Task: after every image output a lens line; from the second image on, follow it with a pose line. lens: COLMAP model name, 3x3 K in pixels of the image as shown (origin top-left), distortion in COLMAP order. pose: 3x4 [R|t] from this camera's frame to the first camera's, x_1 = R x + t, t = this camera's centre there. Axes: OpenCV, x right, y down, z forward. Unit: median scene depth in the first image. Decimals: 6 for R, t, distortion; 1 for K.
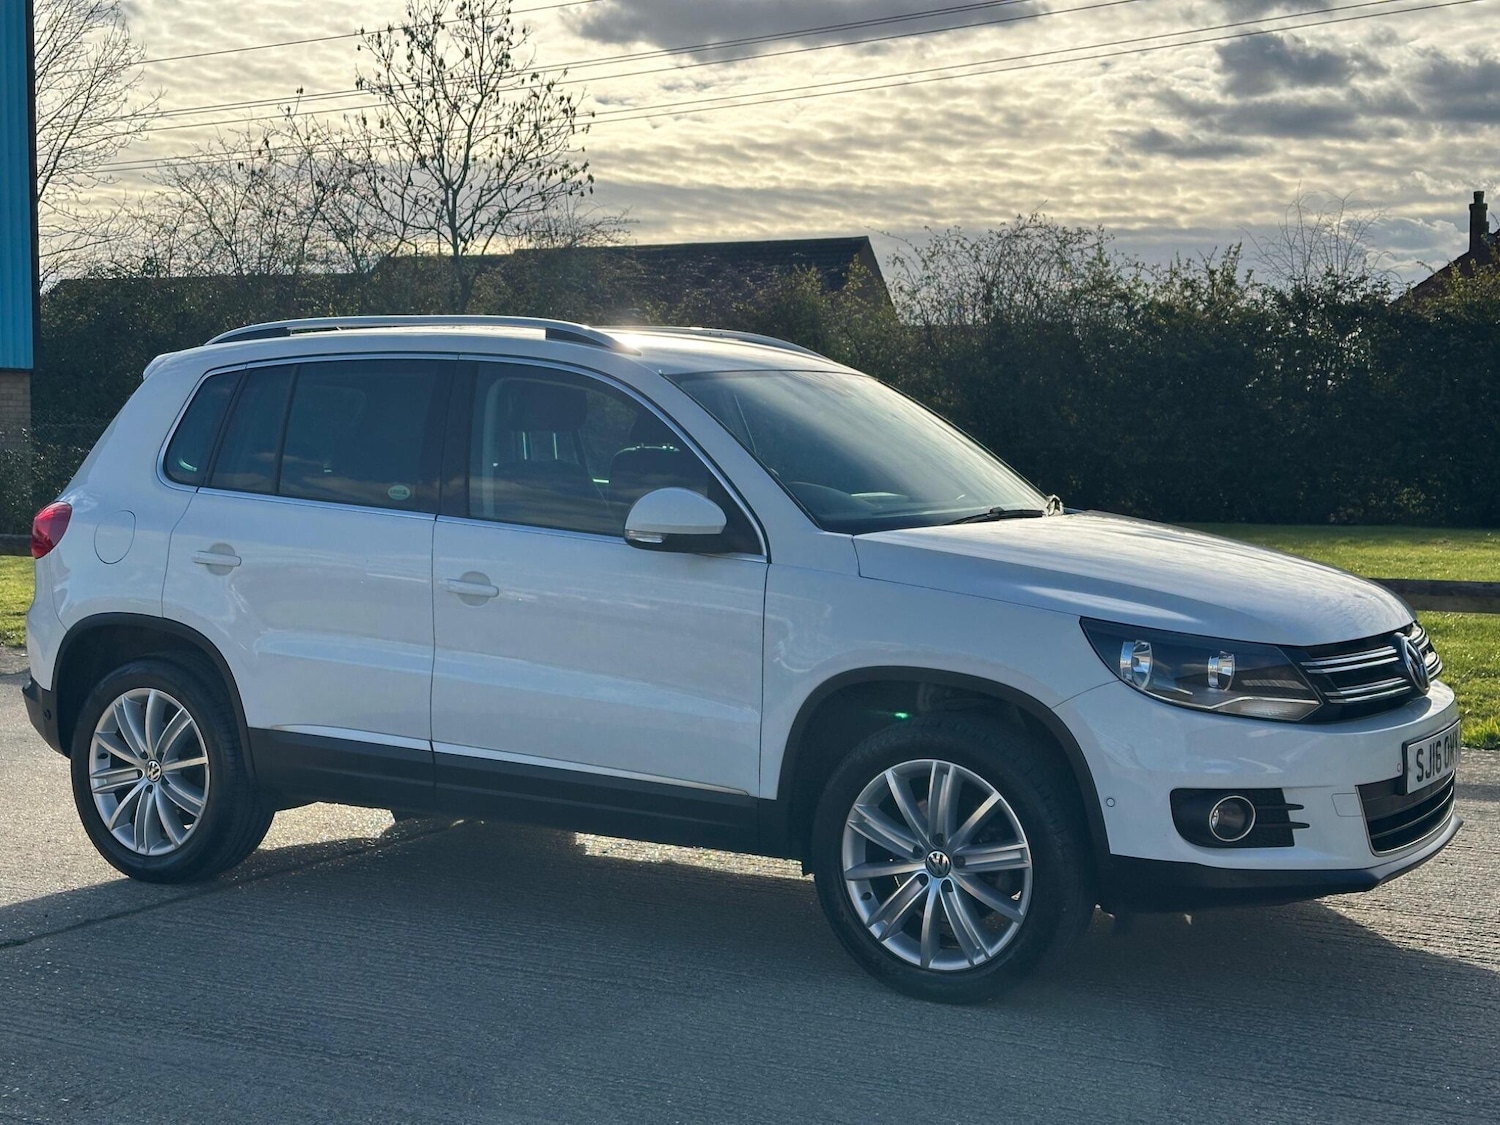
lens RADIAL K [[2085.5, 0, 742.0], [0, 2085.5, 496.8], [0, 0, 1]] dist [0.128688, 0.000000]
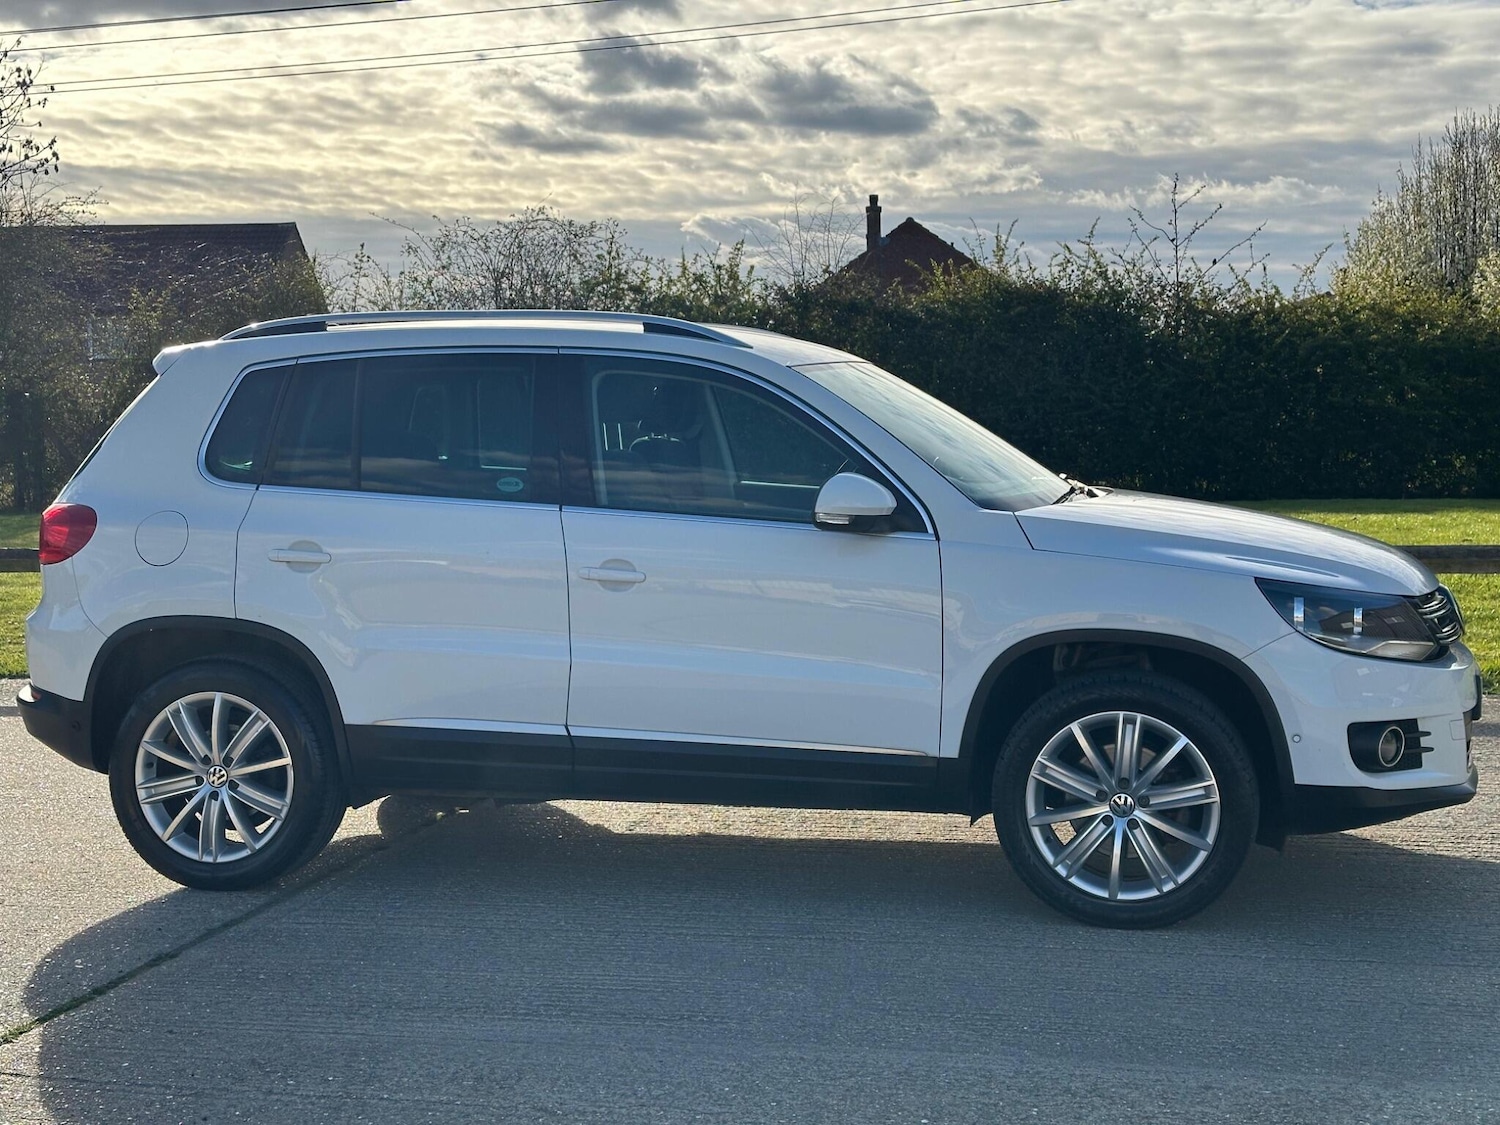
lens RADIAL K [[2085.5, 0, 748.9], [0, 2085.5, 537.6], [0, 0, 1]] dist [0.128688, 0.000000]
pose [[0.953921, -0.030234, 0.298531, -0.354812], [0.023102, 0.999358, 0.027390, -0.000966], [-0.299168, -0.019232, 0.954007, 0.003456]]
